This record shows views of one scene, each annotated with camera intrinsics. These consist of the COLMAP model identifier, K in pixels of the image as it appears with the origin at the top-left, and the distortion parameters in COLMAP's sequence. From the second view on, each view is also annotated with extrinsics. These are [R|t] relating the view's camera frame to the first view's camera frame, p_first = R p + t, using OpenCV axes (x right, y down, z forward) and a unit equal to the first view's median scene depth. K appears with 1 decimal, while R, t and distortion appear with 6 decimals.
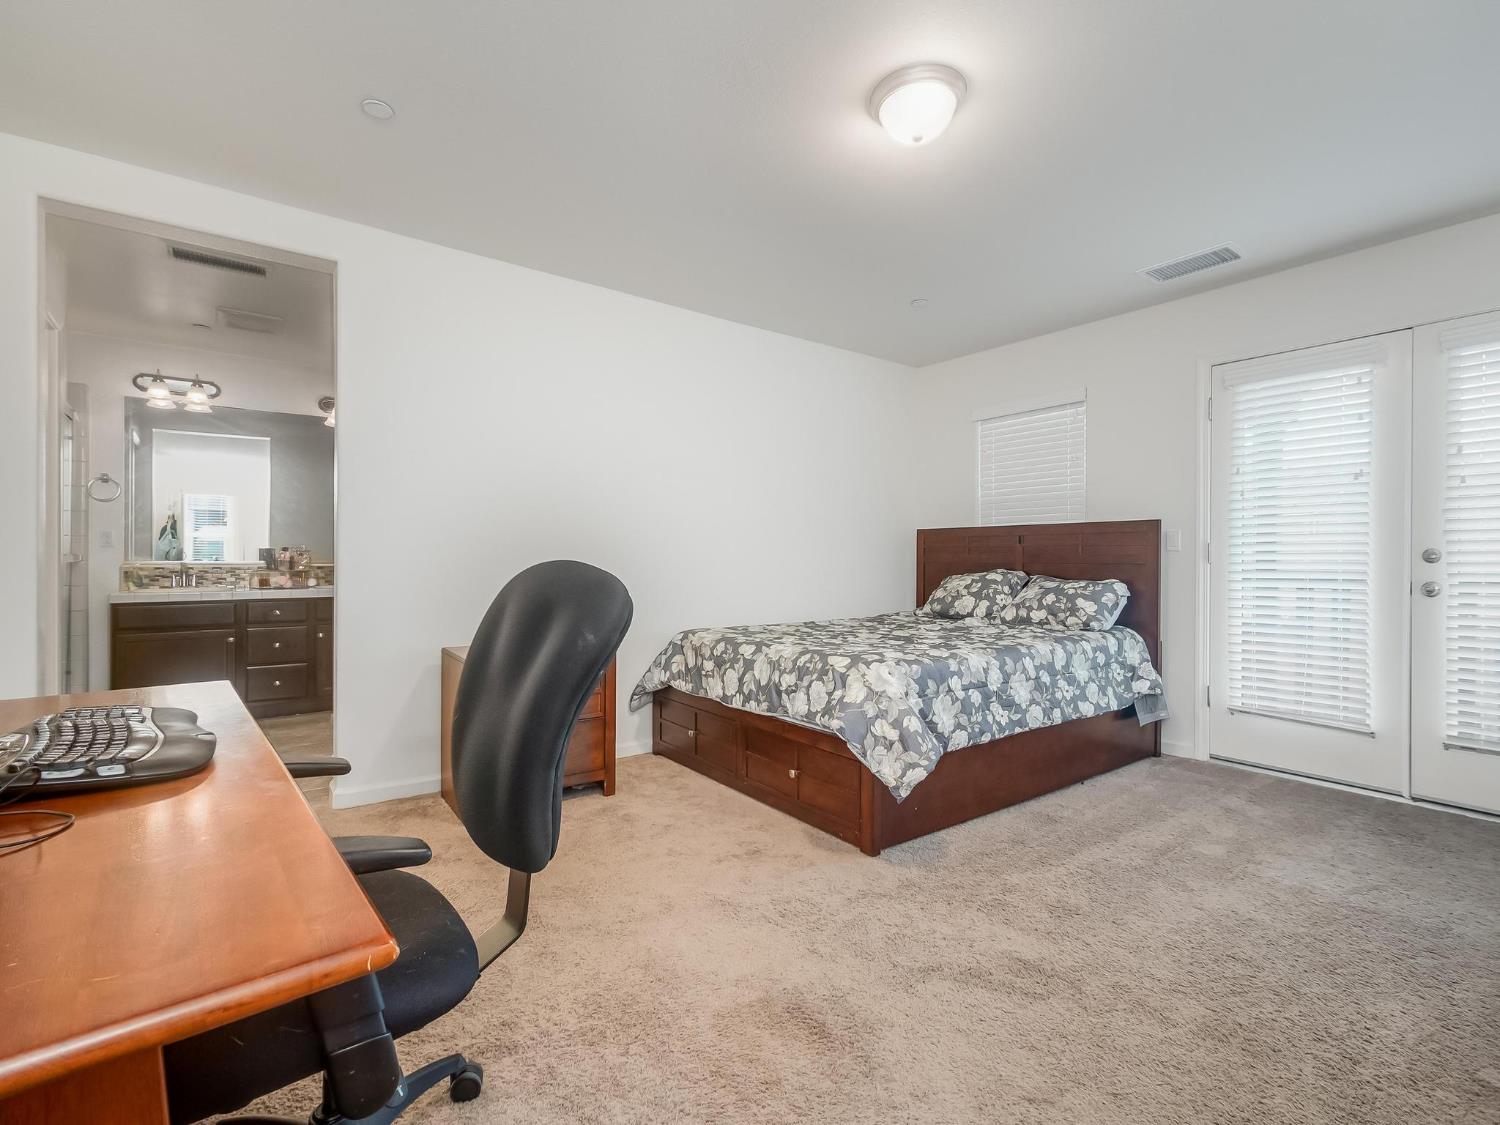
lens RADIAL K [[704.5, 0, 760.6], [0, 704.5, 573.5], [0, 0, 1]] dist [0.003907, 0.000083]
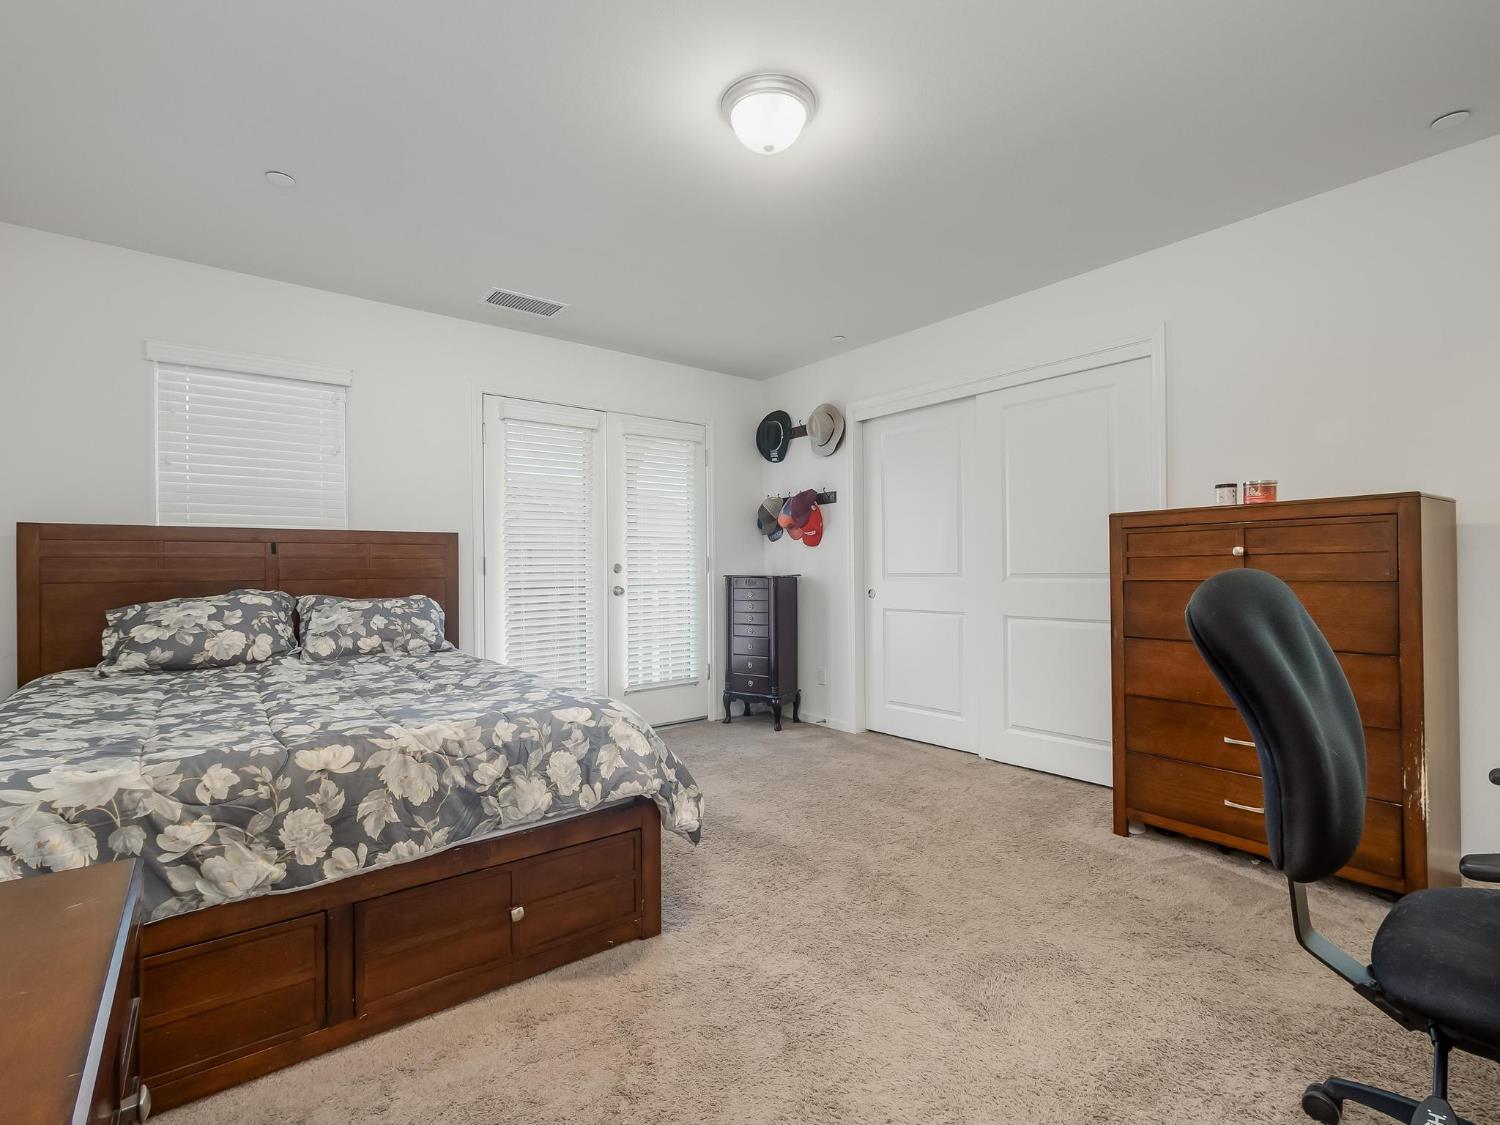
lens RADIAL K [[704.5, 0, 760.6], [0, 704.5, 573.5], [0, 0, 1]] dist [0.003907, 0.000083]
pose [[-0.021117, -0.007856, 0.999746, -0.450645], [0.032289, 0.999442, 0.008536, -0.013639], [-0.999255, 0.032462, -0.020852, 0.605904]]
